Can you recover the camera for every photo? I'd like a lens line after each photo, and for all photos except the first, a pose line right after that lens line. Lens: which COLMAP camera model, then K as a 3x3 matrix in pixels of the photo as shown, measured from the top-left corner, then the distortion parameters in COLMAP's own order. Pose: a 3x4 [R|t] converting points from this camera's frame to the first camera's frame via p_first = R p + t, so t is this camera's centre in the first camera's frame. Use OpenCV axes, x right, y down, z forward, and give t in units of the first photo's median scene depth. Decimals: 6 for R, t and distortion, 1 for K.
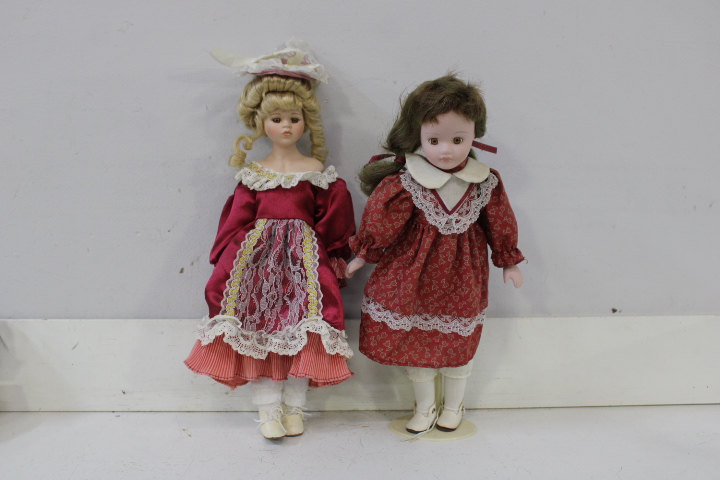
lens RADIAL K [[736.4, 0, 360.0], [0, 736.4, 240.0], [0, 0, 1]] dist [-0.068205, 0.005709]
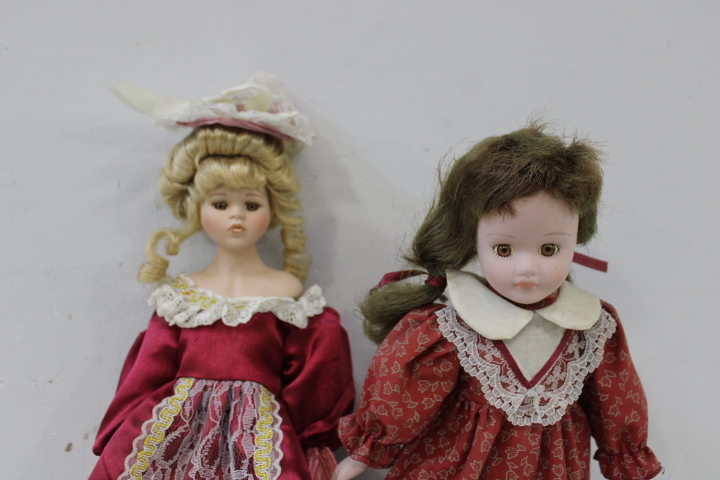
lens RADIAL K [[736.4, 0, 360.0], [0, 736.4, 240.0], [0, 0, 1]] dist [-0.068205, 0.005709]
pose [[0.999292, 0.024231, -0.028788, 0.013108], [-0.027818, 0.990917, -0.131569, -0.065197], [0.025338, 0.132277, 0.990889, 0.447531]]
